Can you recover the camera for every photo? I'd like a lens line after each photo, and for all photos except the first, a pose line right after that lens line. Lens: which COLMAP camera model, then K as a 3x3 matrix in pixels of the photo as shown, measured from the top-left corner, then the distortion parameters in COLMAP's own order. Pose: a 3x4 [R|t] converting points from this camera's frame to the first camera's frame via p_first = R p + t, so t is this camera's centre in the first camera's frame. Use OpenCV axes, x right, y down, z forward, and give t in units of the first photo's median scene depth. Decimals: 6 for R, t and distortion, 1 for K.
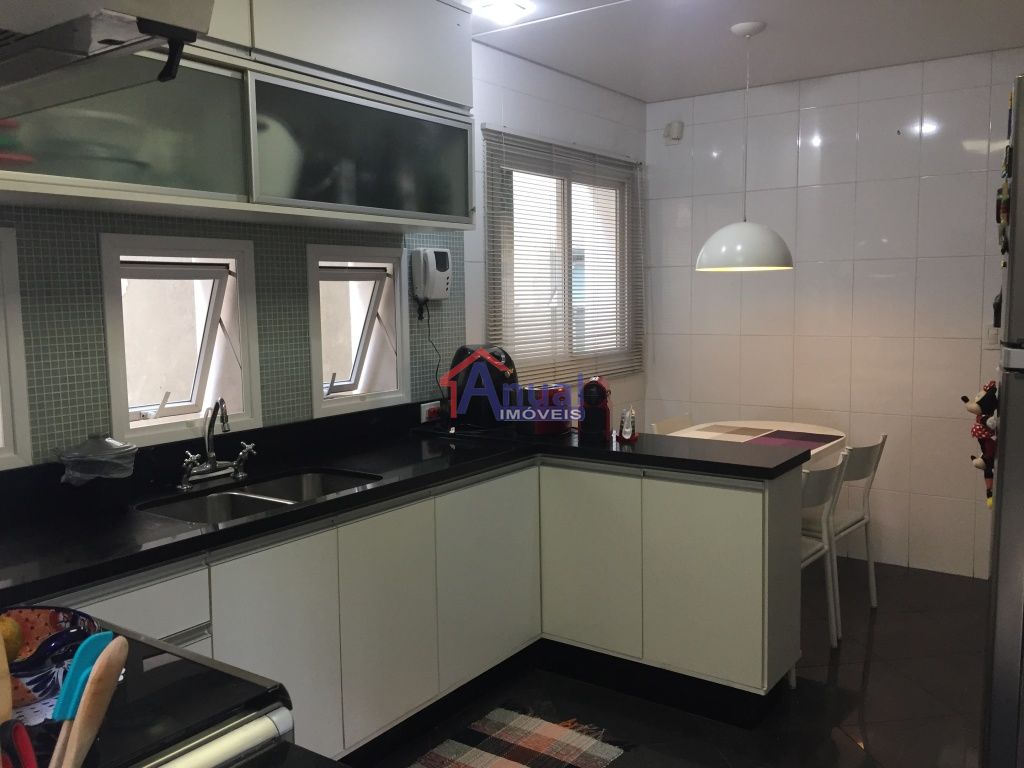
lens RADIAL K [[879.5, 0, 511.3], [0, 879.5, 374.4], [0, 0, 1]] dist [0.085934, -0.111901]
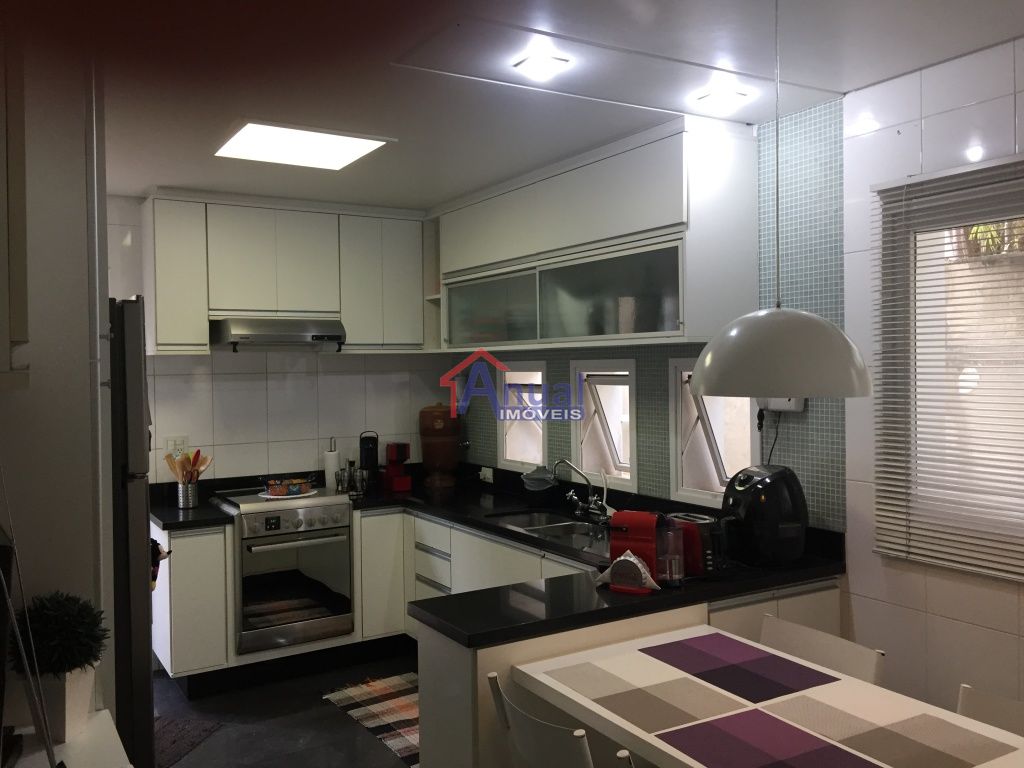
lens RADIAL K [[879.5, 0, 511.3], [0, 879.5, 374.4], [0, 0, 1]] dist [0.085934, -0.111901]
pose [[-0.402623, 0.029065, -0.914904, 1.069555], [-0.061067, 0.996416, 0.058528, -0.196700], [0.913327, 0.079435, -0.399405, 1.387797]]
